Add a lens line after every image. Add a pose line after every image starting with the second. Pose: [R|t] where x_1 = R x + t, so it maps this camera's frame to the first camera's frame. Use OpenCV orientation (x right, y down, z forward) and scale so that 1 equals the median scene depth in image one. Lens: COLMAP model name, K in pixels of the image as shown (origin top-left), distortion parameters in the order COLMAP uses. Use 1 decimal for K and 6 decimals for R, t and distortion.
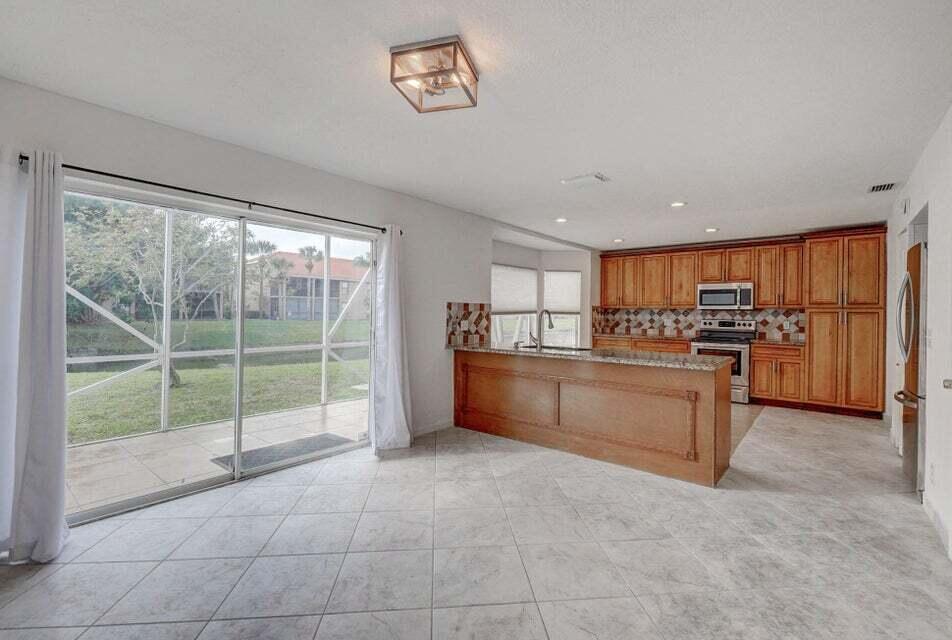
lens RADIAL K [[426.0, 0, 476.5], [0, 426.0, 313.6], [0, 0, 1]] dist [-0.001075, 0.000071]
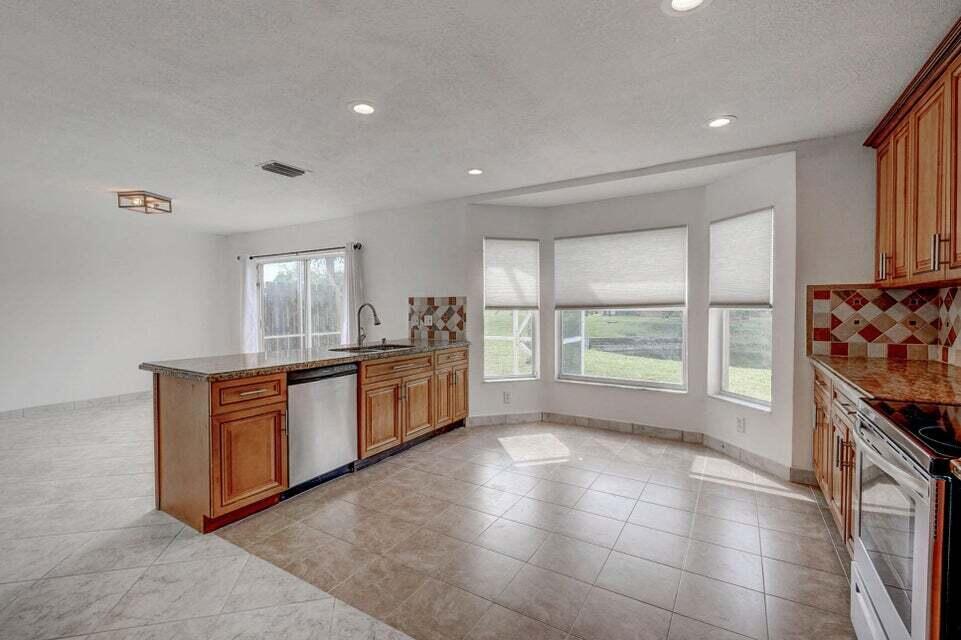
lens RADIAL K [[428.9, 0, 479.0], [0, 428.9, 317.5], [0, 0, 1]] dist [-0.001327, -0.000864]
pose [[0.141335, 0.015174, -0.989846, 0.751904], [0.005292, 0.999857, 0.016083, 0.004471], [0.989948, -0.007511, 0.141234, 0.763204]]
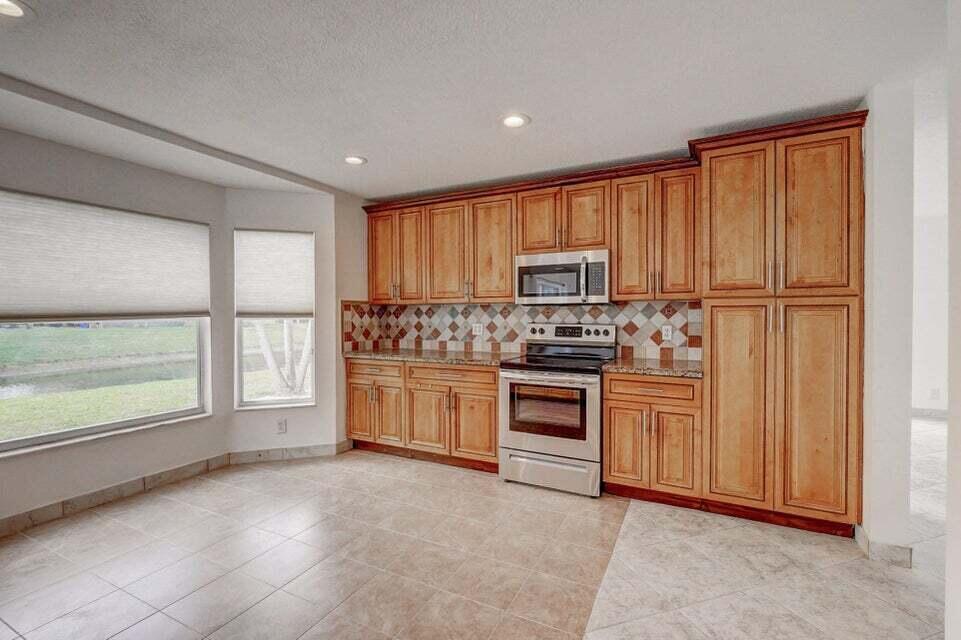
lens RADIAL K [[428.9, 0, 479.0], [0, 428.9, 317.5], [0, 0, 1]] dist [-0.001327, -0.000864]
pose [[0.976155, -0.012593, 0.216710, 0.386403], [0.011712, 0.999917, 0.005346, 0.002894], [-0.216759, -0.002680, 0.976221, 0.533454]]
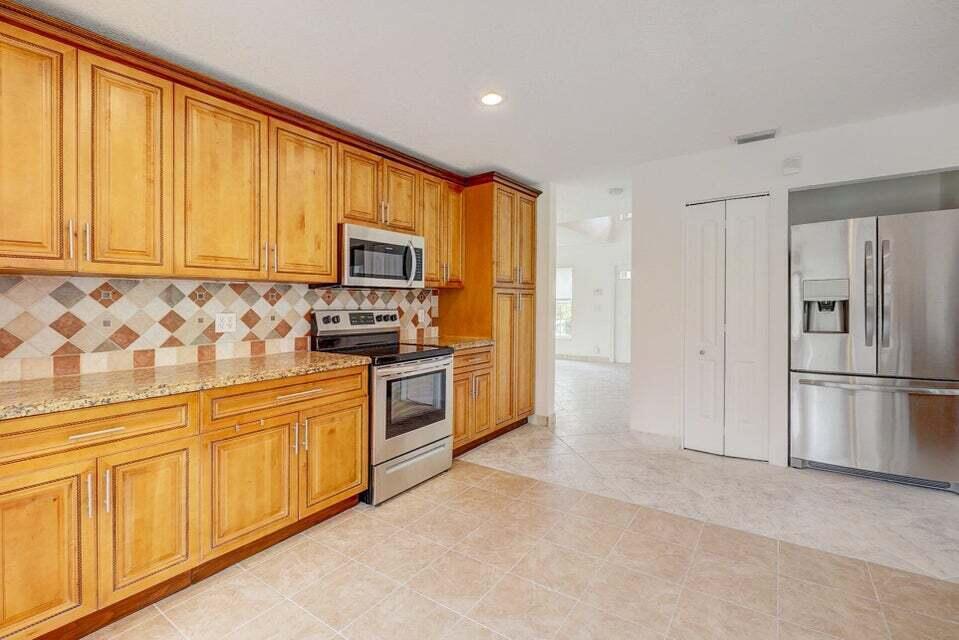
lens RADIAL K [[424.1, 0, 476.3], [0, 424.1, 309.7], [0, 0, 1]] dist [0.000048, -0.000116]
pose [[-0.073174, -0.021575, 0.997086, 0.113999], [0.011301, 0.999684, 0.022460, 0.005847], [-0.997255, 0.012912, -0.072907, 0.966661]]
